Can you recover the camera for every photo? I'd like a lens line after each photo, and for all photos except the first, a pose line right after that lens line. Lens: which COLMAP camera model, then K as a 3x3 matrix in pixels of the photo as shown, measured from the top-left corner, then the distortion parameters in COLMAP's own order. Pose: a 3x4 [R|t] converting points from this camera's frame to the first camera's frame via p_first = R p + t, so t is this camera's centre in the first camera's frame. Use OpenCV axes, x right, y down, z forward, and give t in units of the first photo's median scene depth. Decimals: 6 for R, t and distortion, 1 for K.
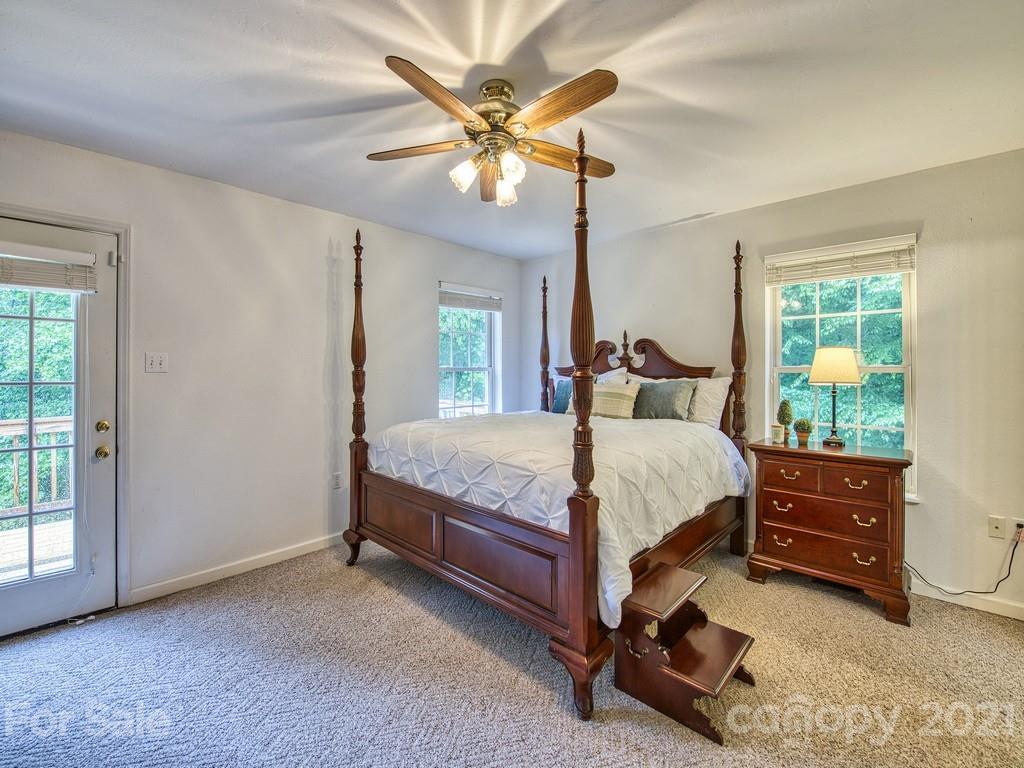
lens RADIAL K [[447.0, 0, 512.0], [0, 447.0, 384.0], [0, 0, 1]] dist [-0.024313, 0.000003]
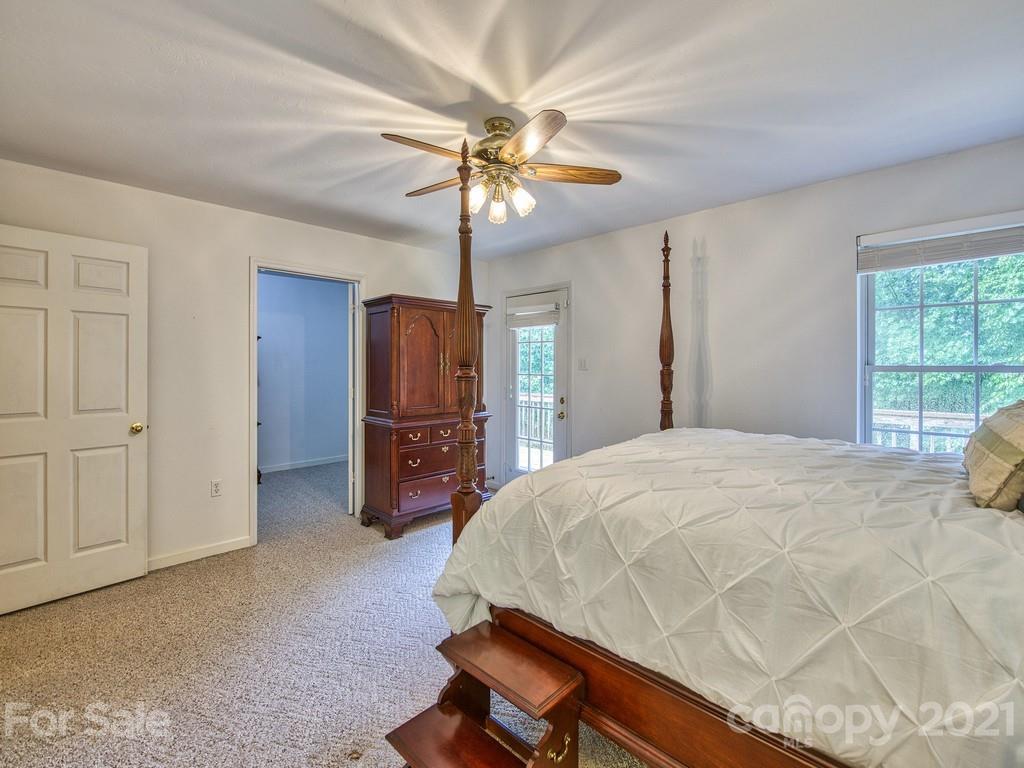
lens RADIAL K [[460.2, 0, 511.1], [0, 460.2, 378.2], [0, 0, 1]] dist [-0.014586, 0.000098]
pose [[-0.004033, 0.022305, -0.999743, 0.681284], [-0.026982, 0.999385, 0.022406, -0.021361], [0.999628, 0.027066, -0.003429, 0.613313]]
